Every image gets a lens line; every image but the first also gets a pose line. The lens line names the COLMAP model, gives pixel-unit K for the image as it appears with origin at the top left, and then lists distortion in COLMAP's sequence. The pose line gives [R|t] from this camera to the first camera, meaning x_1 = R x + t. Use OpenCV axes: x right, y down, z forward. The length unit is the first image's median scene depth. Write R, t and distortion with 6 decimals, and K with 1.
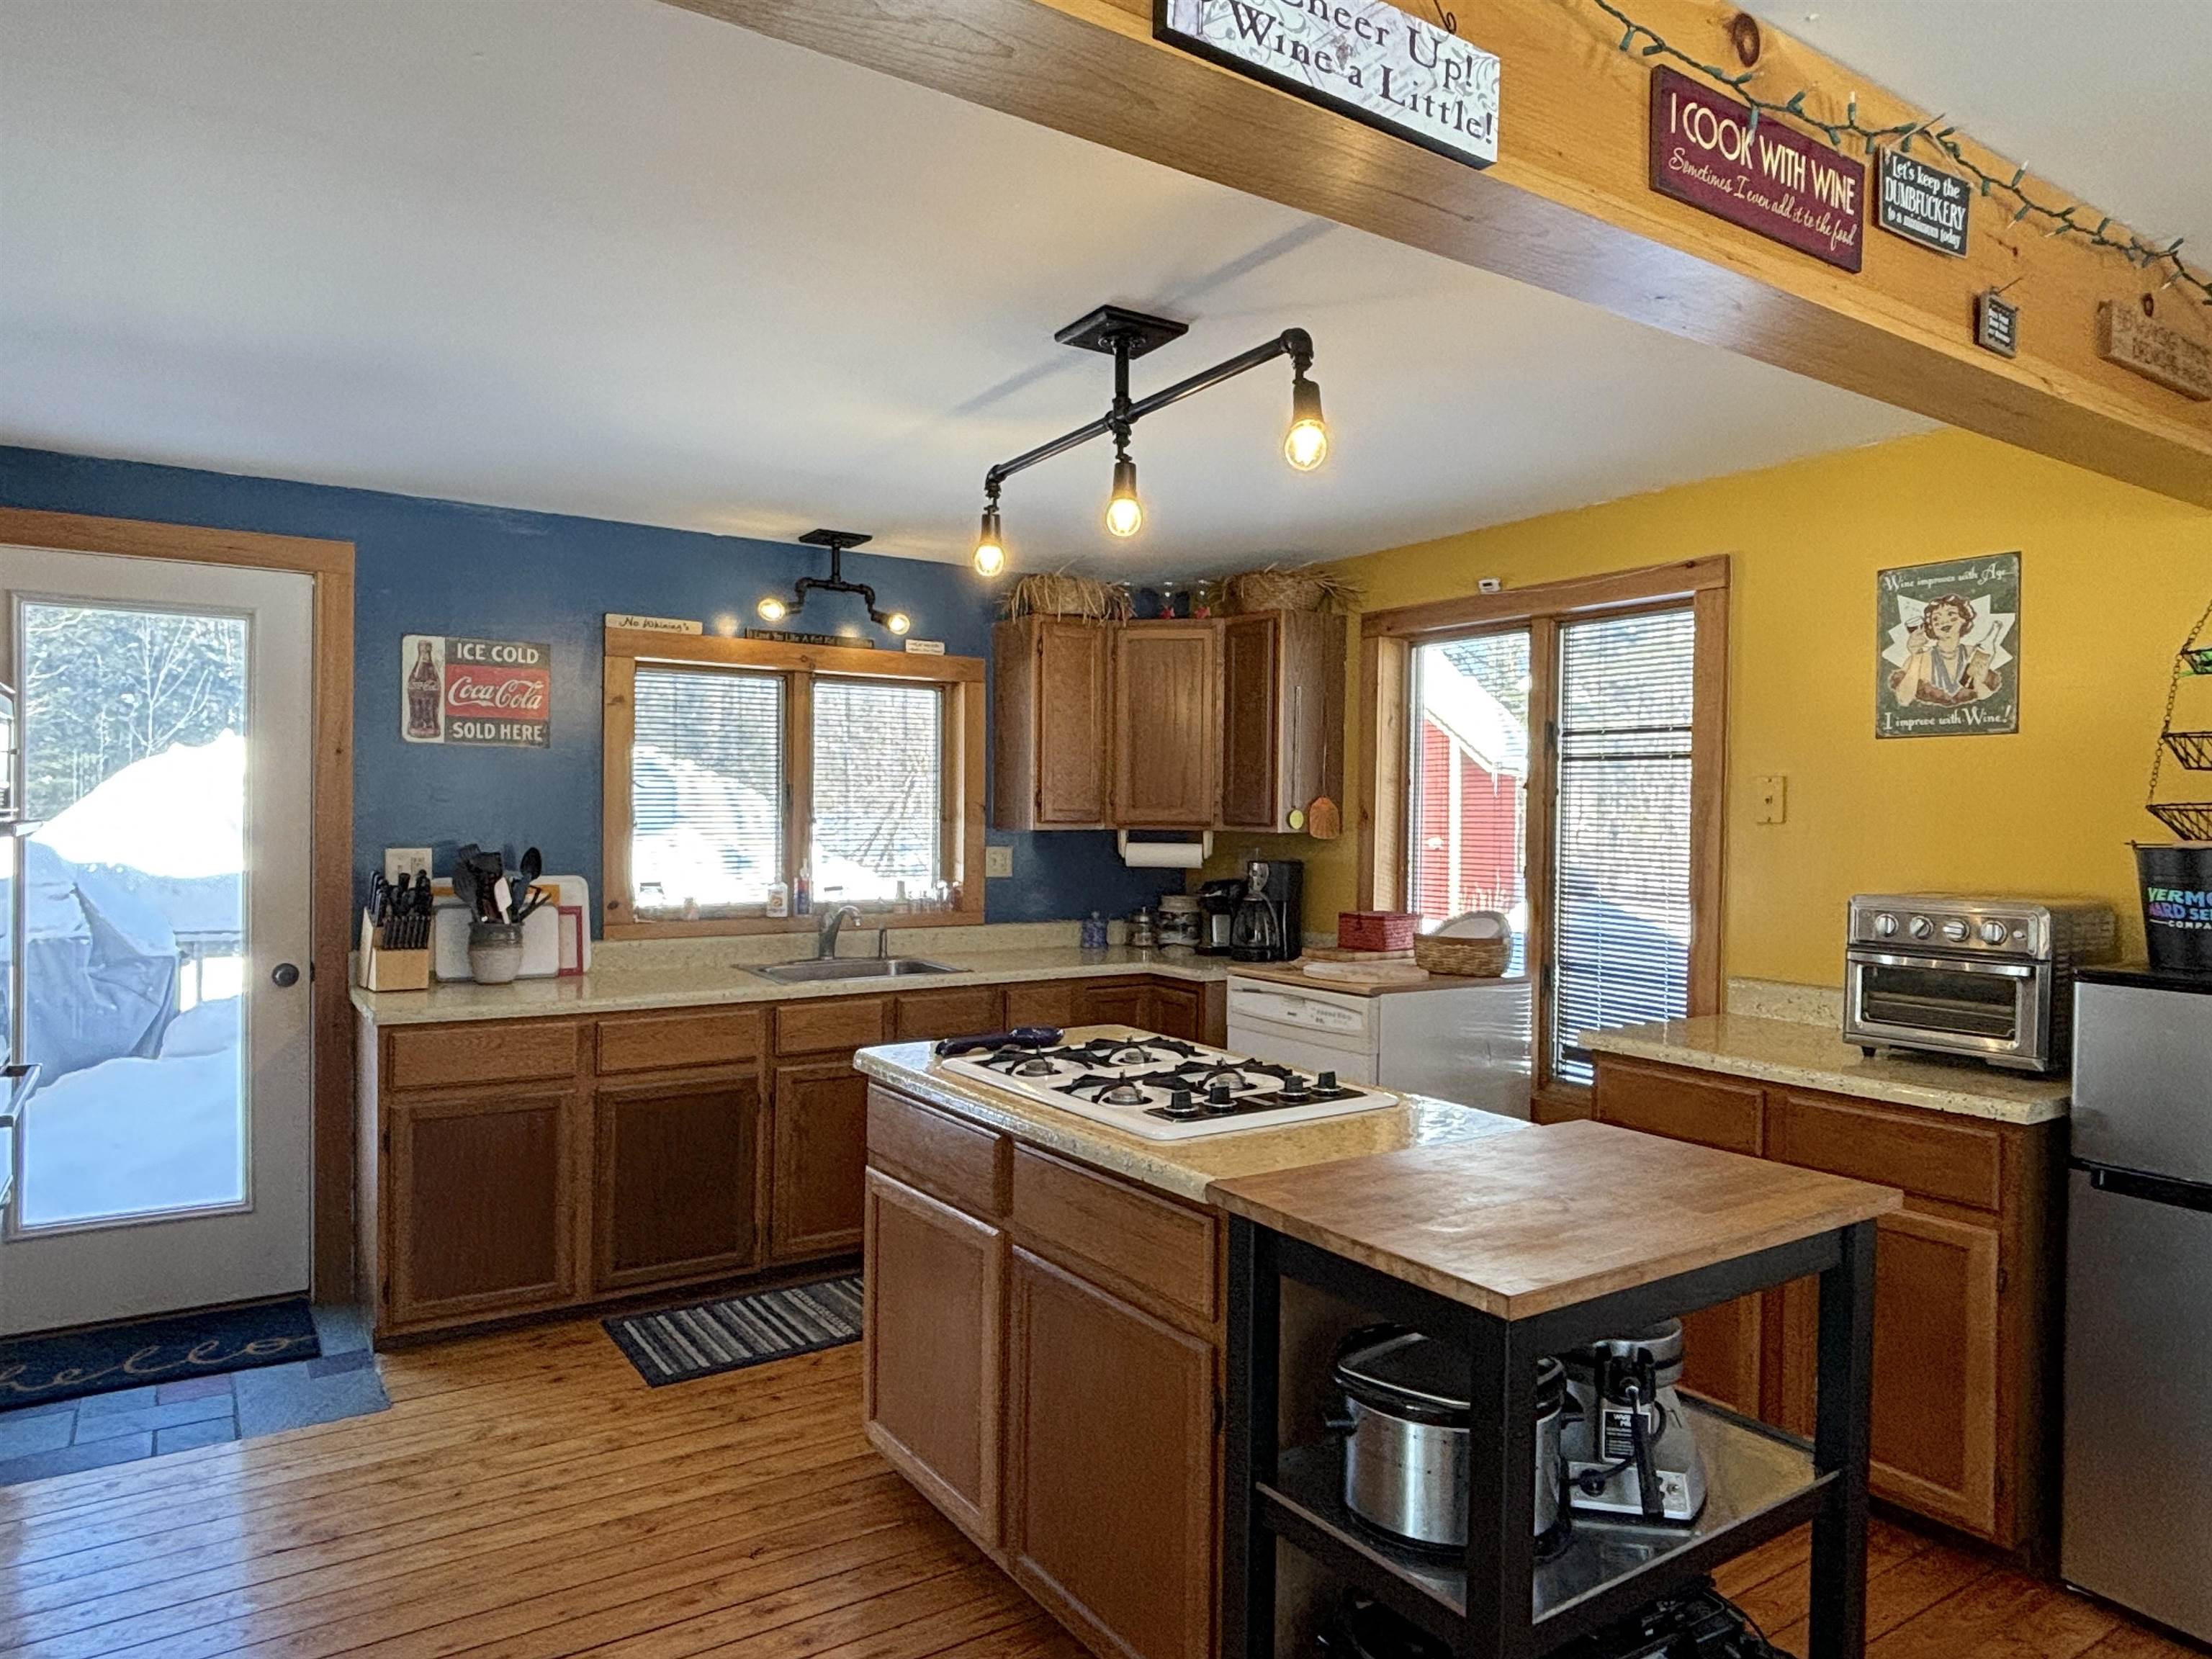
lens RADIAL K [[1372.7, 0, 1109.4], [0, 1372.7, 829.1], [0, 0, 1]] dist [-0.002639, -0.000562]
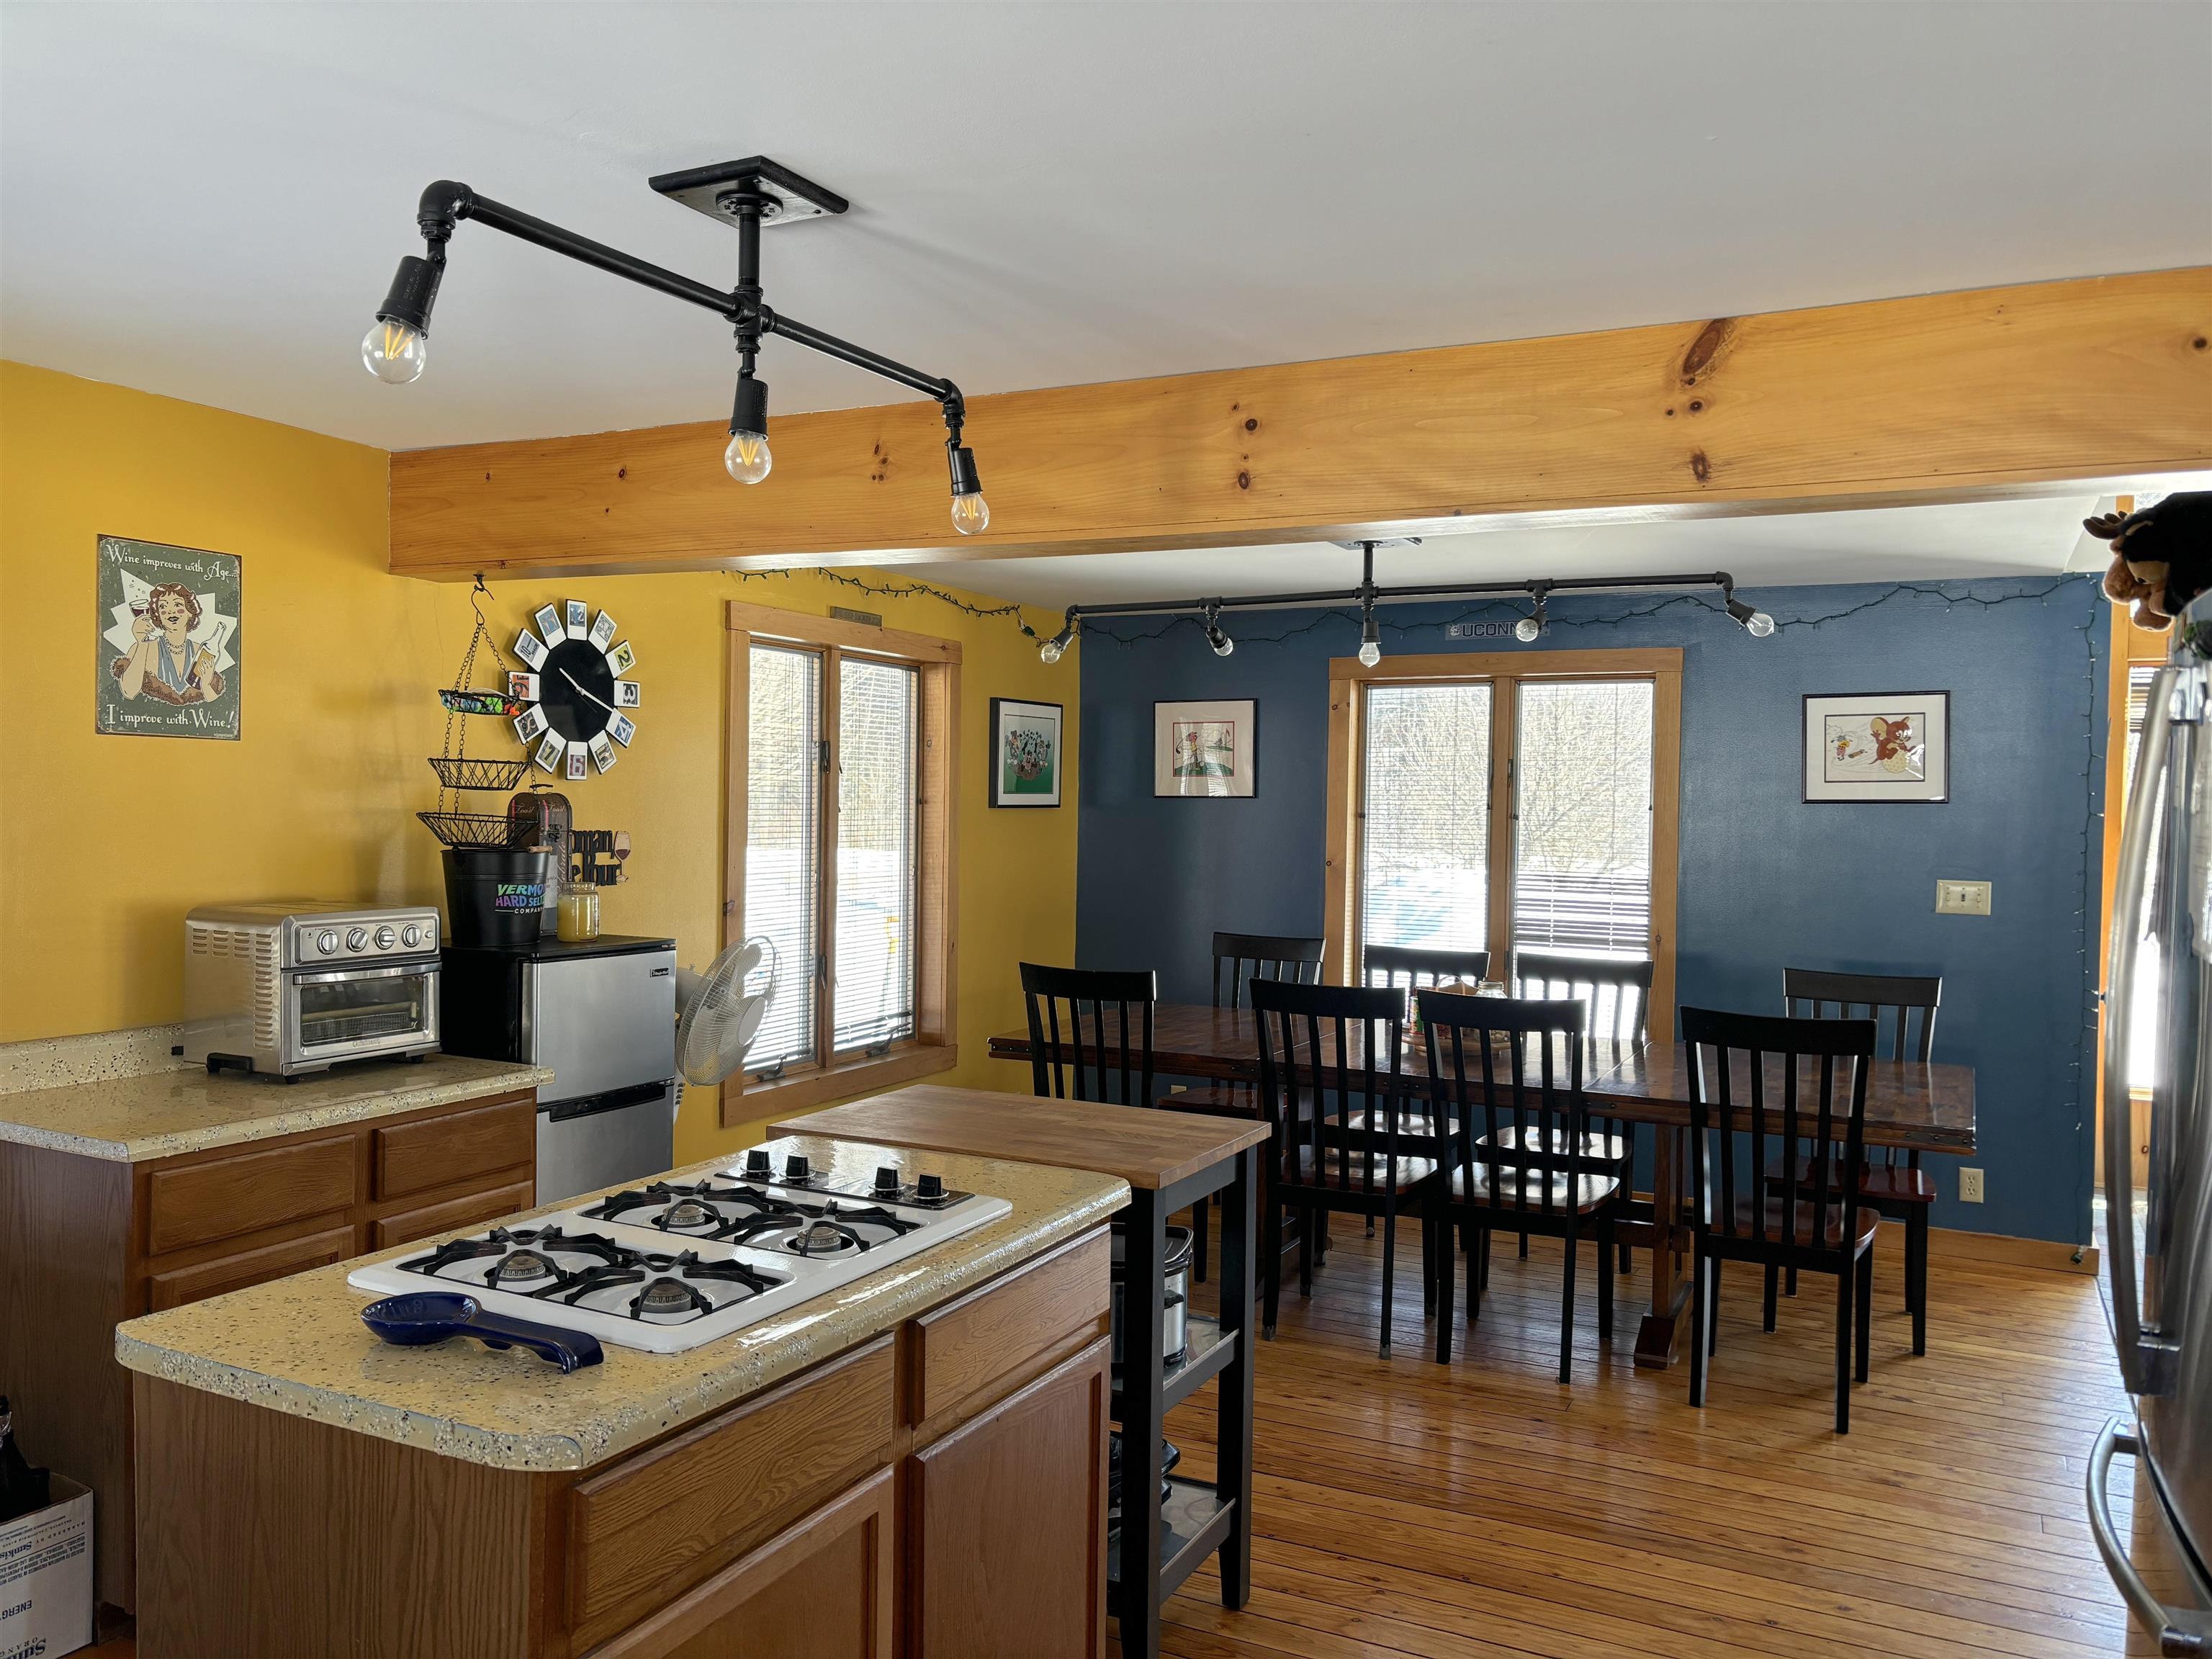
lens RADIAL K [[1675.7, 0, 1109.9], [0, 1675.7, 825.7], [0, 0, 1]] dist [0.028846, -0.013268]
pose [[-0.494126, -0.032531, 0.868782, -0.682140], [-0.011537, 0.999457, 0.030862, -0.050904], [-0.869314, 0.005227, -0.494233, 1.017482]]
